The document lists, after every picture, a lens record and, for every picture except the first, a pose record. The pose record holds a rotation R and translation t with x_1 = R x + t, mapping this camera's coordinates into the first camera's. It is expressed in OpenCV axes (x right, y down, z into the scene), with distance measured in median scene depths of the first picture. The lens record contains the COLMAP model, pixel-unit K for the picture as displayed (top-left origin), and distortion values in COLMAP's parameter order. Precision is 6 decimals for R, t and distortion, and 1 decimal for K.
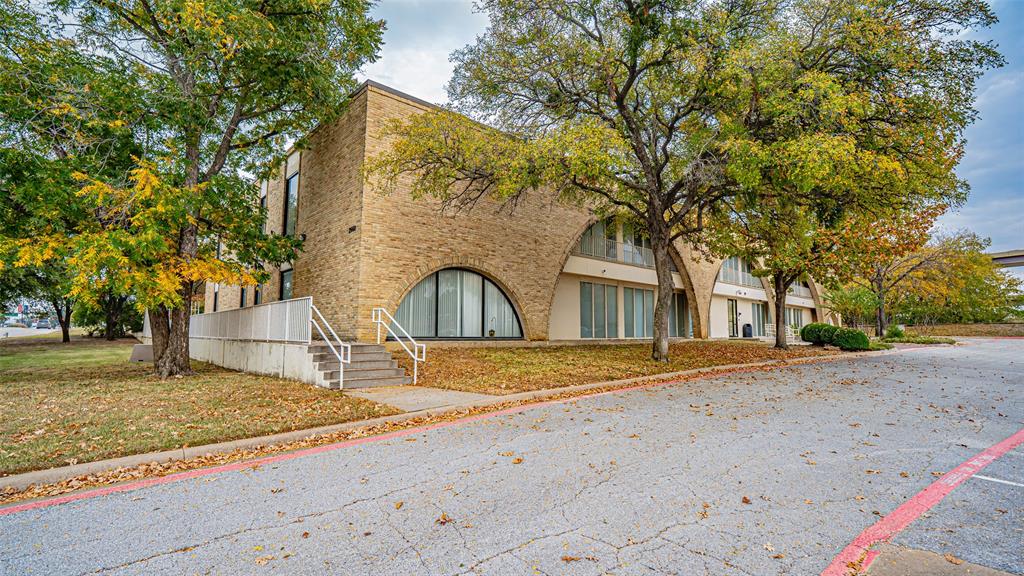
lens RADIAL K [[465.6, 0, 511.4], [0, 465.6, 302.0], [0, 0, 1]] dist [-0.026583, 0.000185]
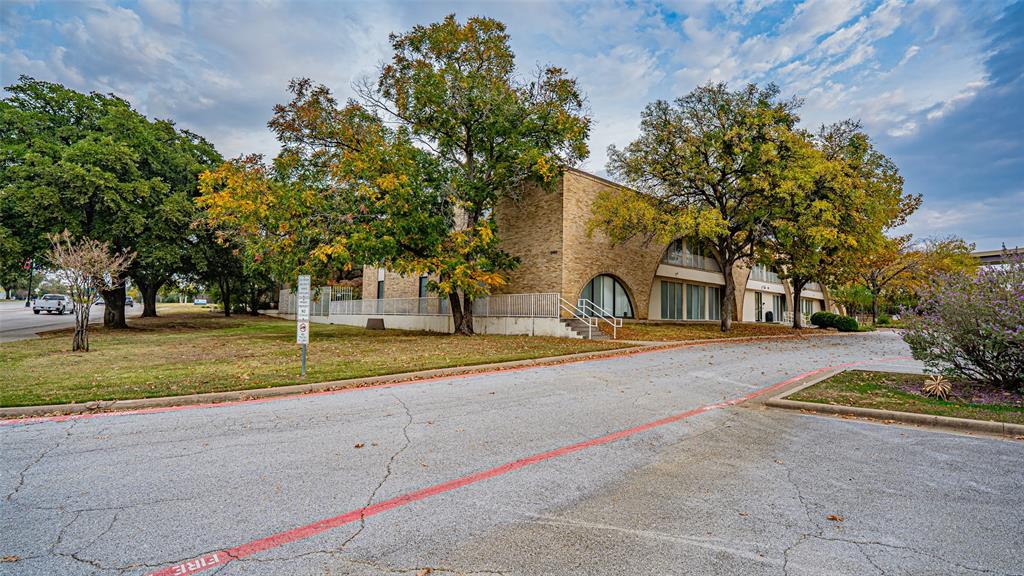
lens RADIAL K [[505.0, 0, 512.0], [0, 505.0, 288.0], [0, 0, 1]] dist [-0.000128, -0.000144]
pose [[0.999564, 0.018637, 0.022890, -0.348387], [-0.018845, 0.999783, 0.008866, -0.024882], [-0.022720, -0.009293, 0.999699, -0.563633]]
